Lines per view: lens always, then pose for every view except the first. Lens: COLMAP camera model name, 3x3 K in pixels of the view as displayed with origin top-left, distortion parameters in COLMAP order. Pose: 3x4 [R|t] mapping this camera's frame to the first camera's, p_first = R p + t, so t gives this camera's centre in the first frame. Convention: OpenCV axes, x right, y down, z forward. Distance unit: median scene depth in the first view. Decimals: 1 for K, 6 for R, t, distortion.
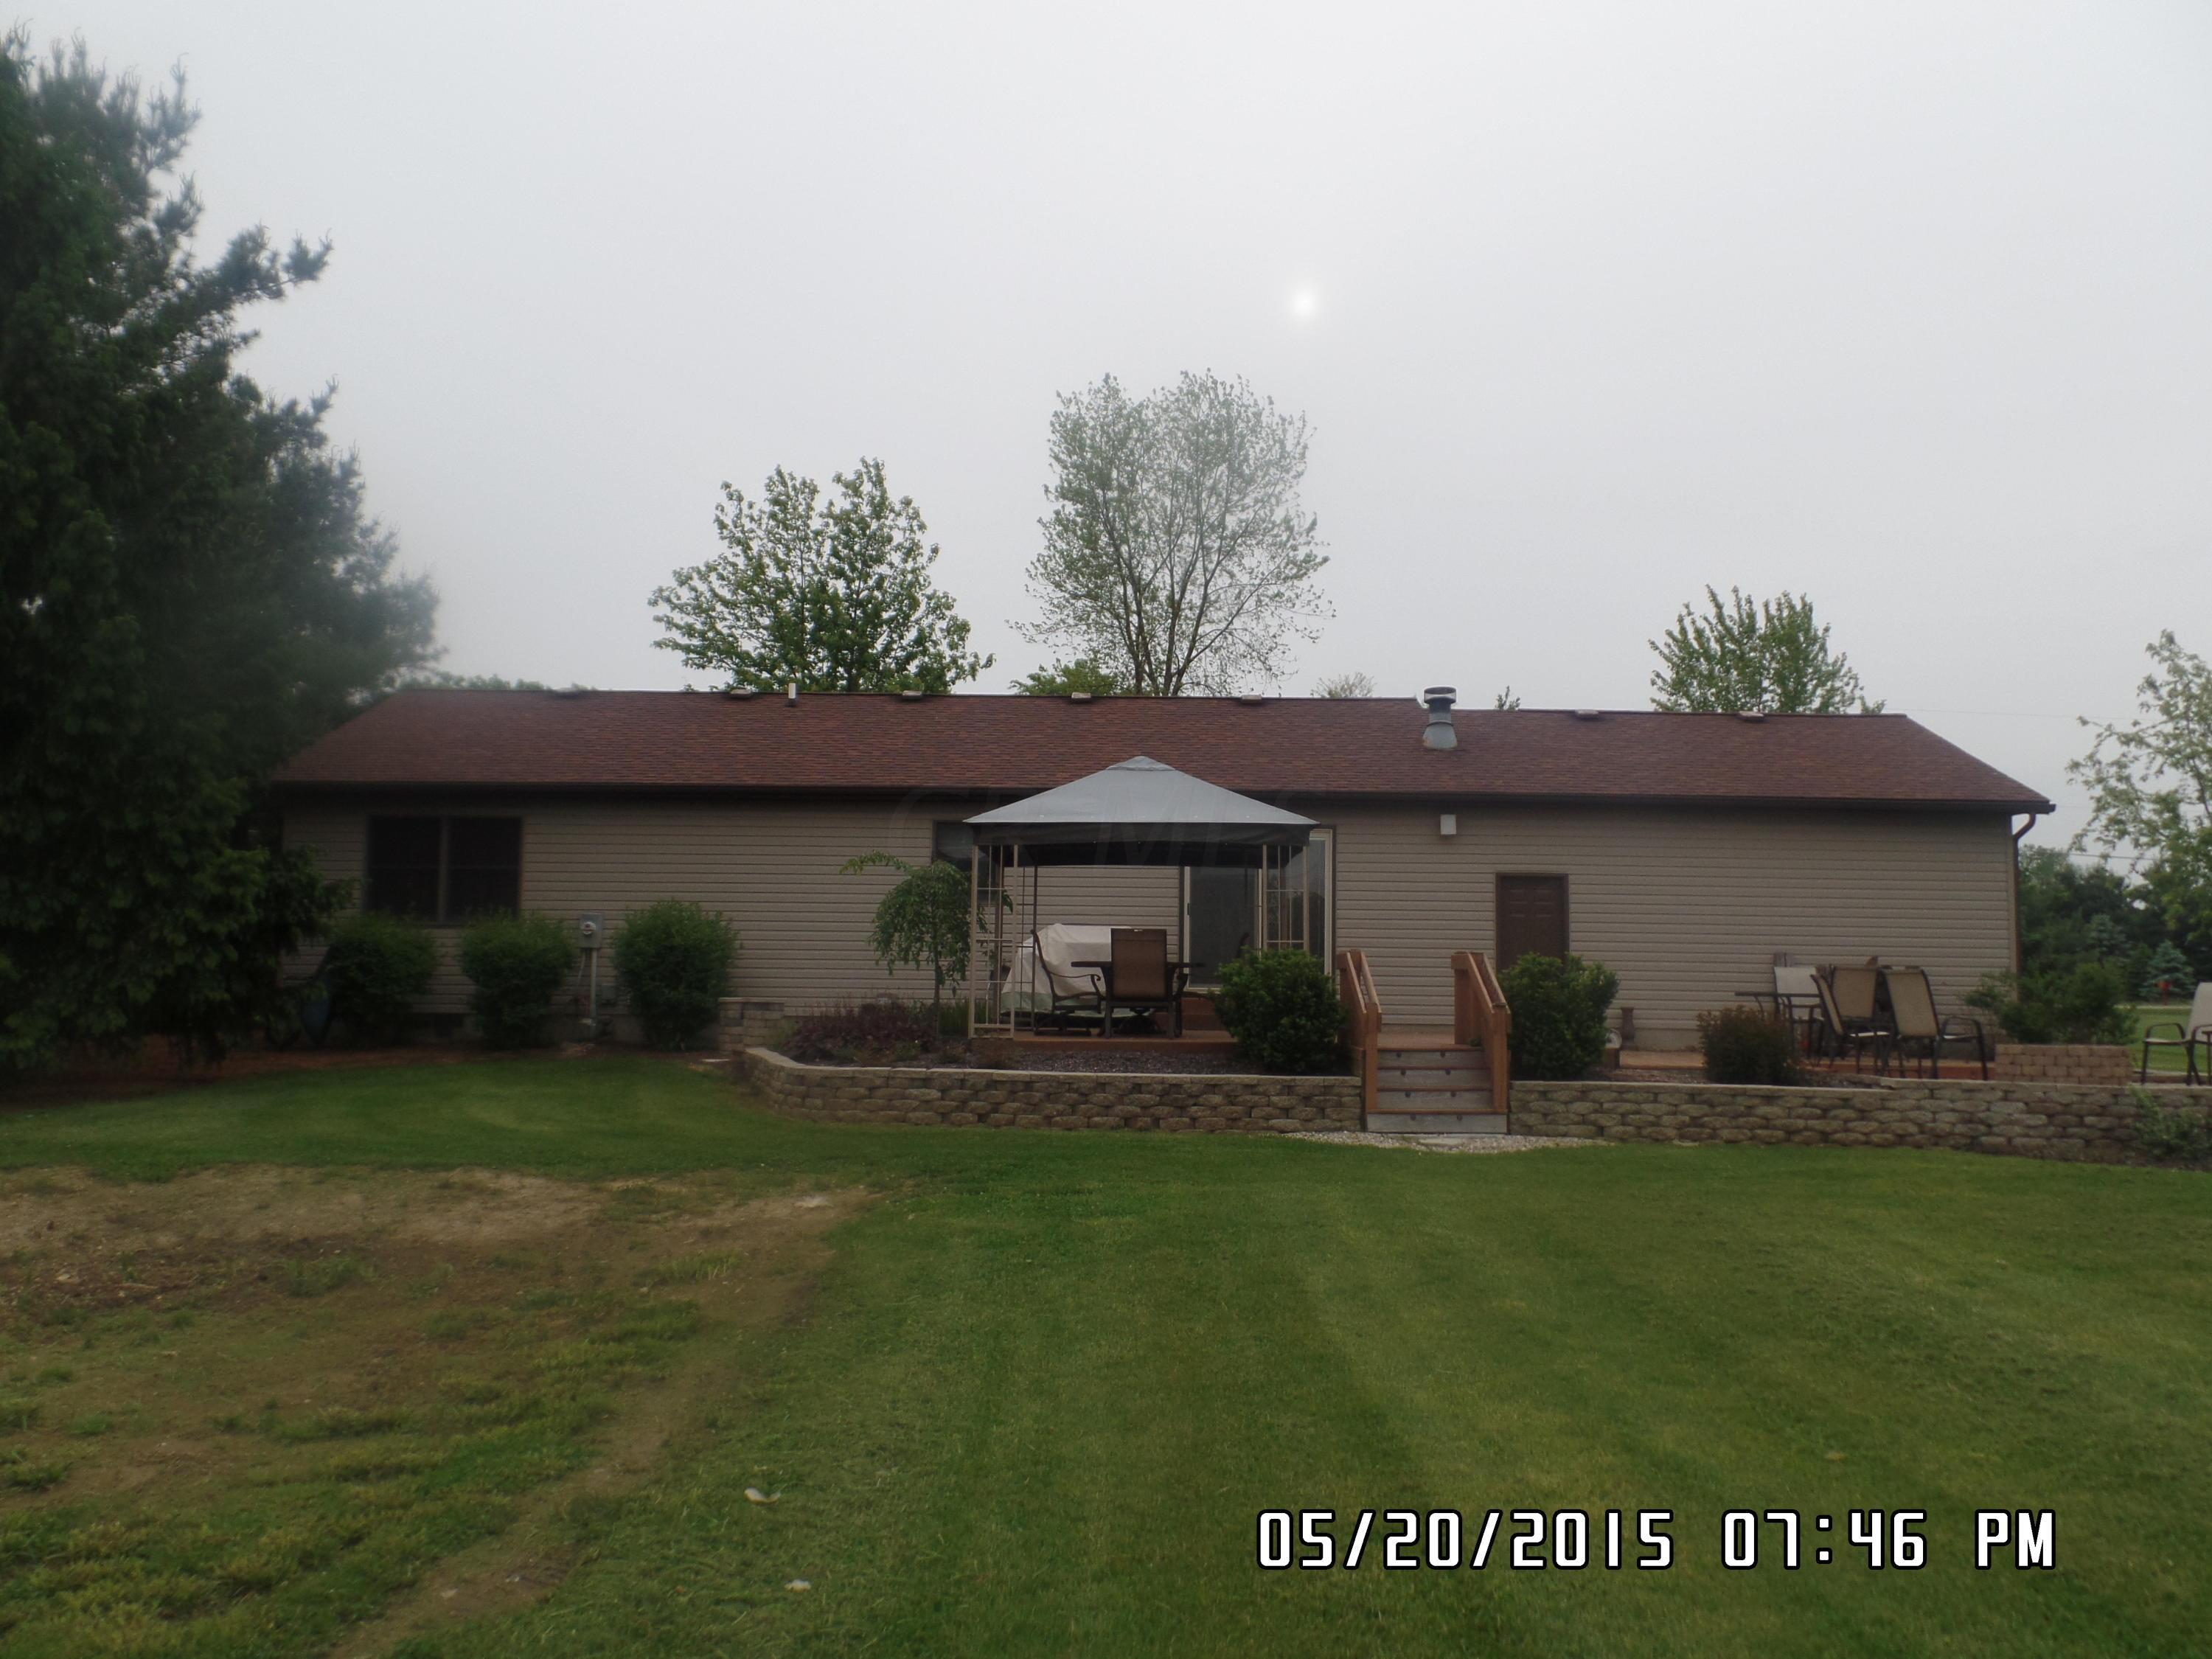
lens RADIAL K [[1806.9, 0, 1106.0], [0, 1806.9, 829.5], [0, 0, 1]] dist [0.010530, 0.004637]
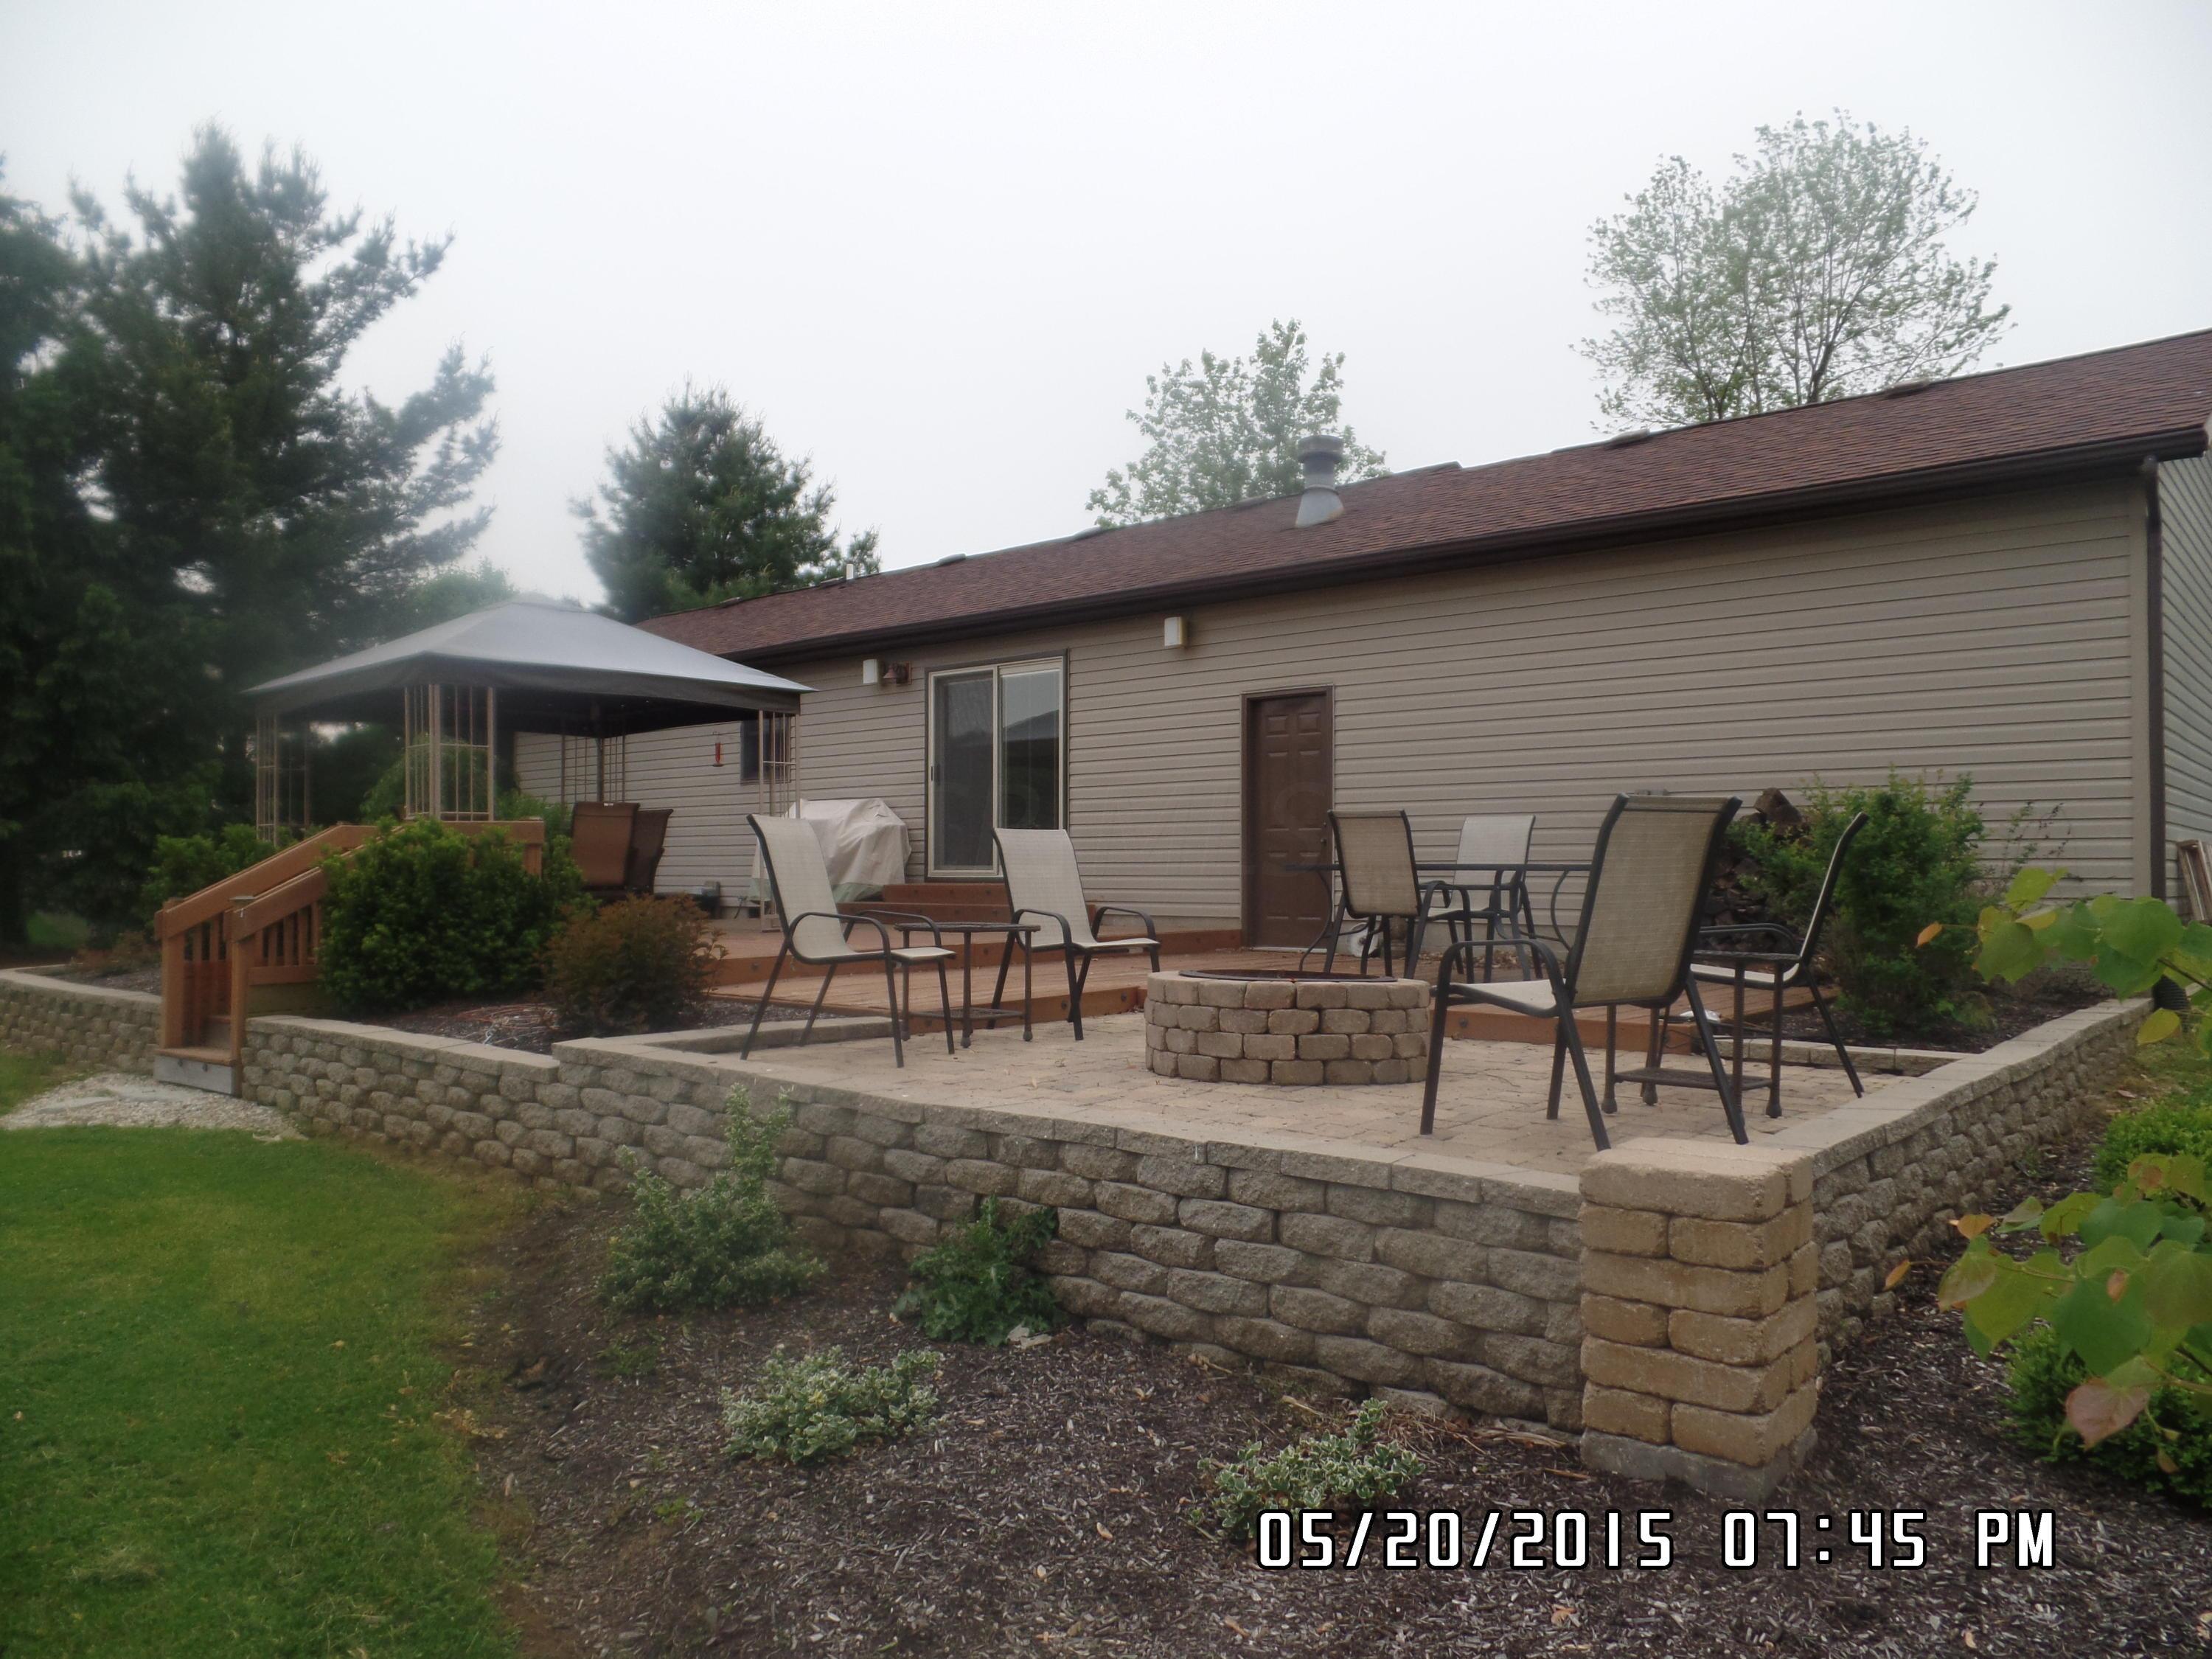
lens RADIAL K [[1541.8, 0, 1098.3], [0, 1541.8, 842.0], [0, 0, 1]] dist [0.007040, -0.004269]
pose [[0.775859, -0.027388, -0.630312, 0.539008], [0.071405, 0.996450, 0.044597, 0.049407], [0.626853, -0.079608, 0.775060, 0.508002]]
